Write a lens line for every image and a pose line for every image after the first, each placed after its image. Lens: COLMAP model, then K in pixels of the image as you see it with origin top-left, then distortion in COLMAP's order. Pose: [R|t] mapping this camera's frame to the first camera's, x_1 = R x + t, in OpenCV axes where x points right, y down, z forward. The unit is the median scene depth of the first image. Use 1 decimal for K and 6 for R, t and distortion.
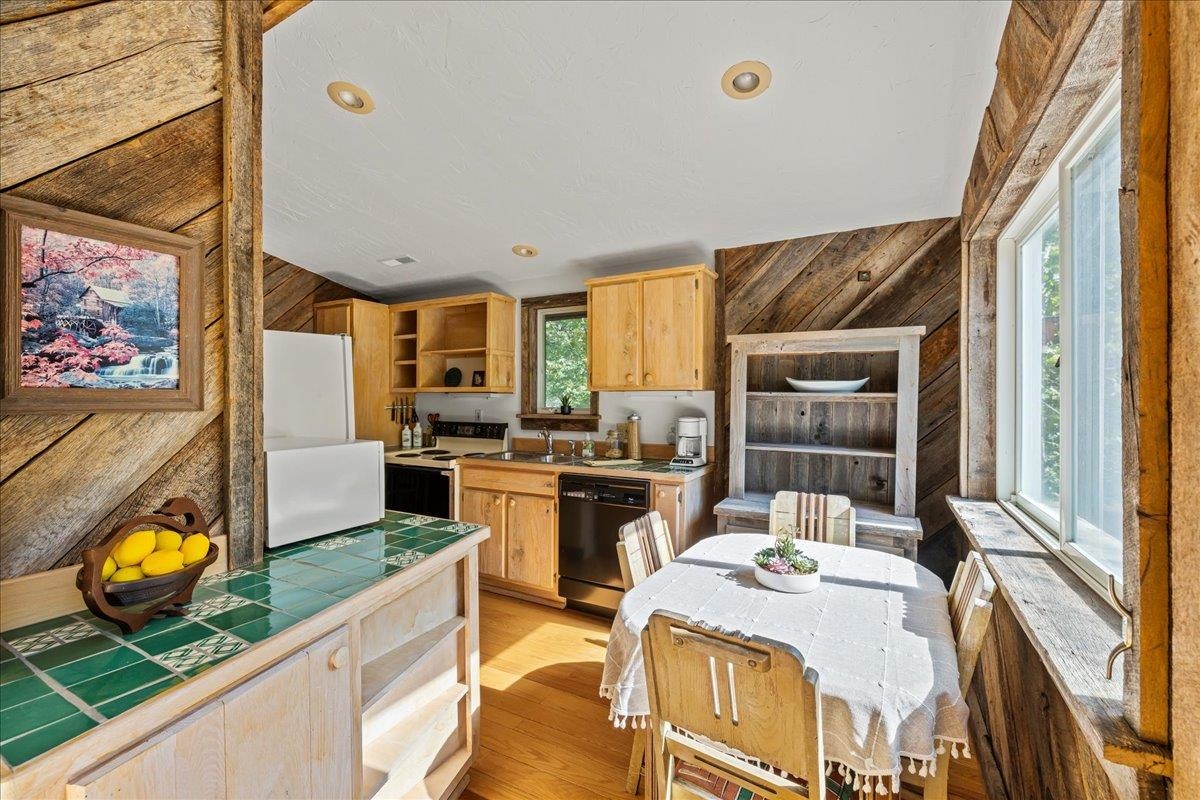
lens RADIAL K [[506.2, 0, 597.0], [0, 506.2, 403.0], [0, 0, 1]] dist [0.001167, 0.000029]
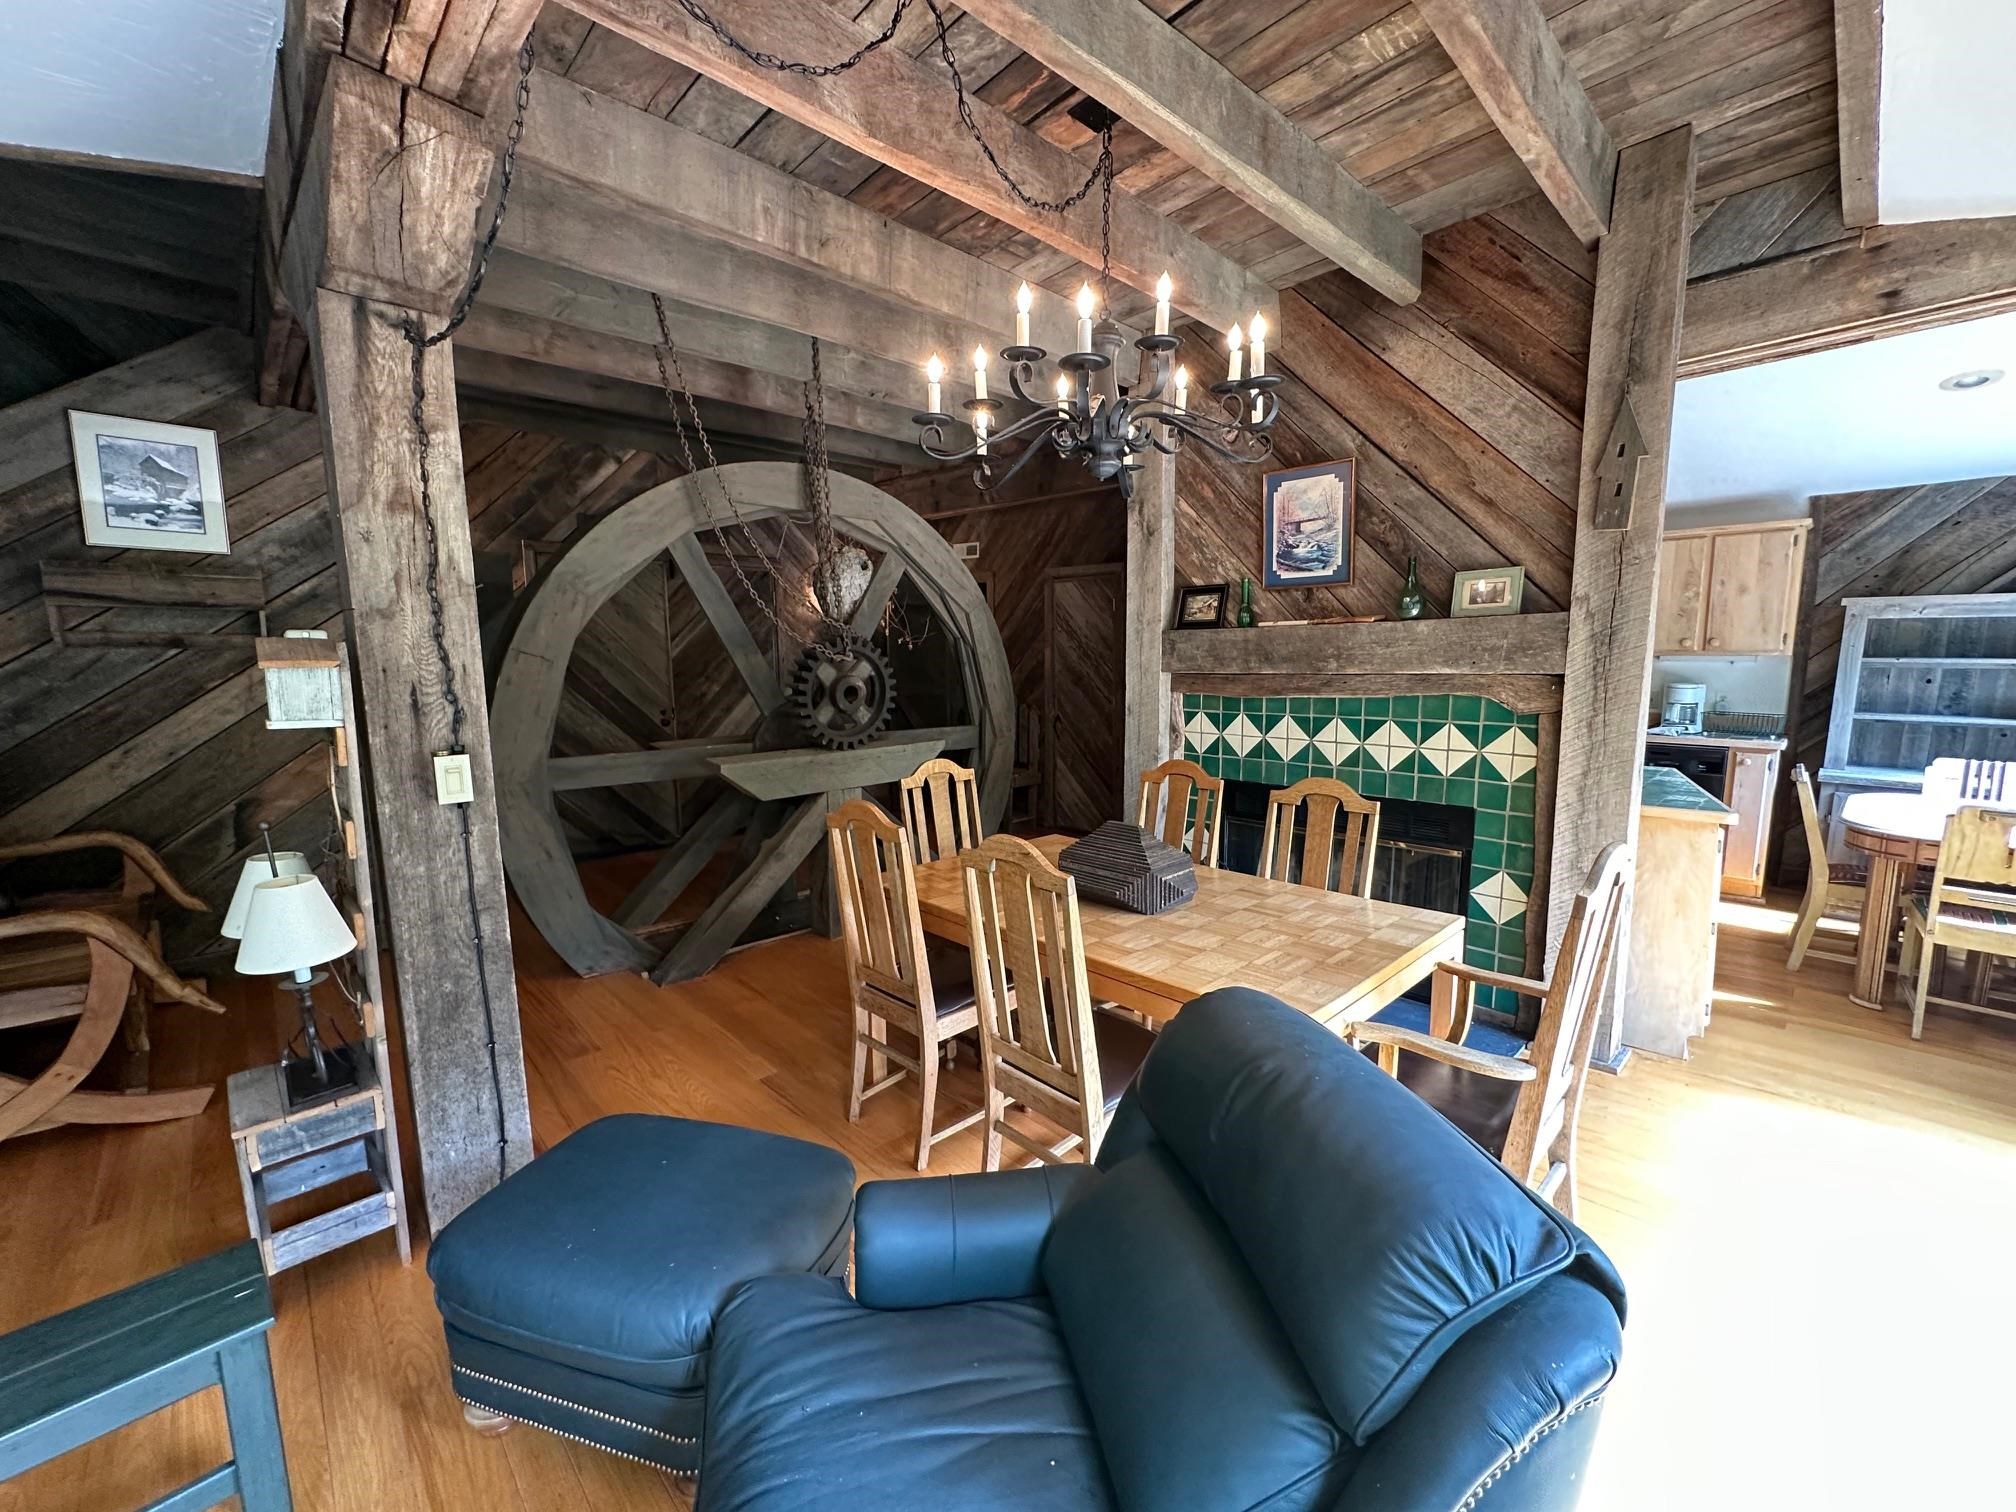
lens RADIAL K [[805.0, 0, 1012.7], [0, 805.0, 756.4], [0, 0, 1]] dist [-0.001185, 0.000099]
pose [[0.957514, 0.029265, -0.286899, -0.806619], [0.004084, 0.993362, 0.114955, -0.019119], [0.288359, -0.111243, 0.951038, -0.930677]]
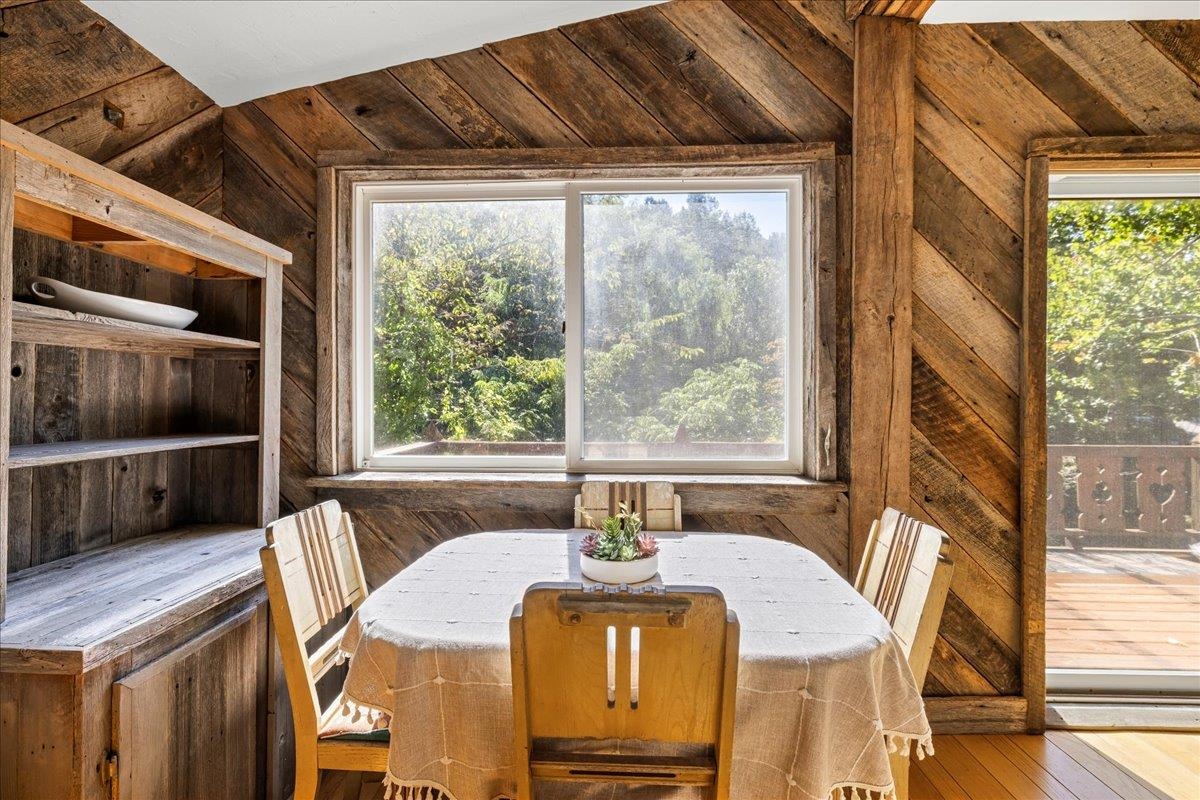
lens RADIAL K [[534.4, 0, 597.6], [0, 534.4, 391.0], [0, 0, 1]] dist [-0.003808, -0.000492]
pose [[-0.462050, 0.006579, 0.886829, -0.201962], [0.011519, 0.999933, -0.001416, 0.045022], [-0.886779, 0.009561, -0.462095, 0.830483]]
